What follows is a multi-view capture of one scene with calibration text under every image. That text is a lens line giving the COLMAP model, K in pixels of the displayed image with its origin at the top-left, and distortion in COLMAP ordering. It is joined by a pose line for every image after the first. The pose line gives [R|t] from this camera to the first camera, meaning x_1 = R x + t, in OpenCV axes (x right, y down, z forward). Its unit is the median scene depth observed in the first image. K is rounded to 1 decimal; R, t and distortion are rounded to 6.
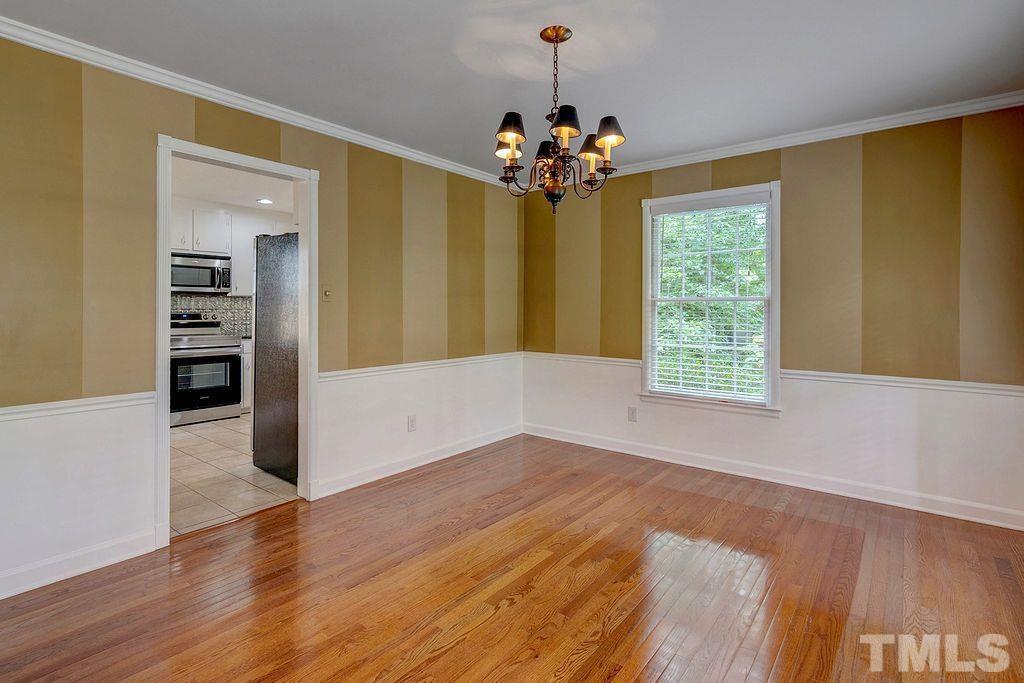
lens RADIAL K [[494.8, 0, 511.6], [0, 494.8, 309.6], [0, 0, 1]] dist [-0.000611, 0.000202]
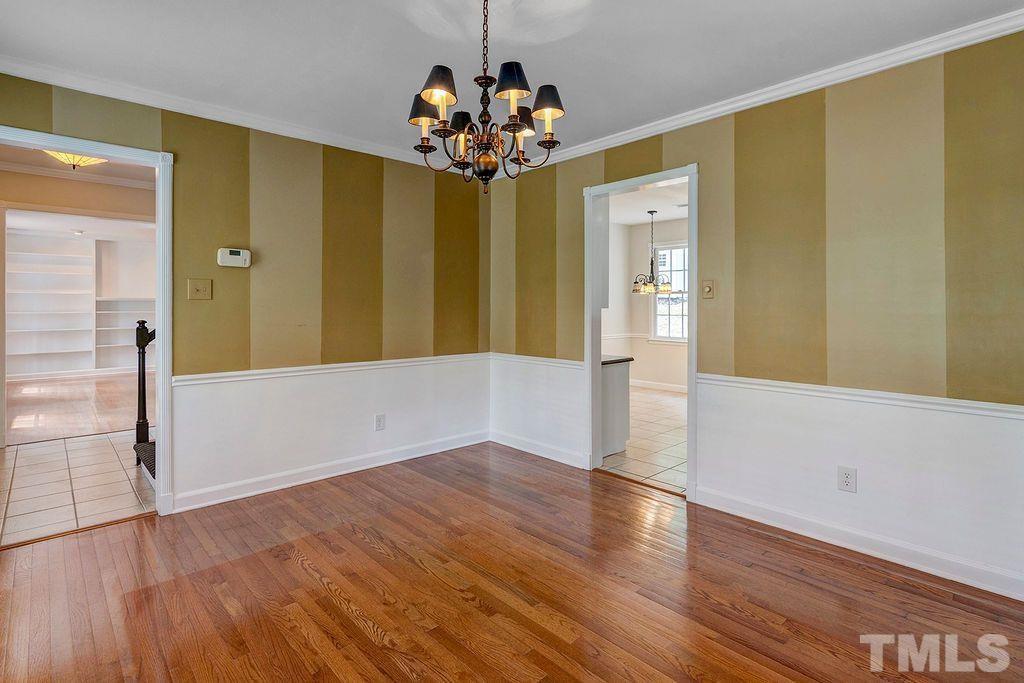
lens RADIAL K [[504.8, 0, 511.5], [0, 504.8, 310.0], [0, 0, 1]] dist [0.000119, -0.000026]
pose [[-0.145406, 0.005056, -0.989359, 0.830947], [0.000591, 0.999987, 0.005023, 0.001431], [0.989372, 0.000145, -0.145407, 1.032225]]
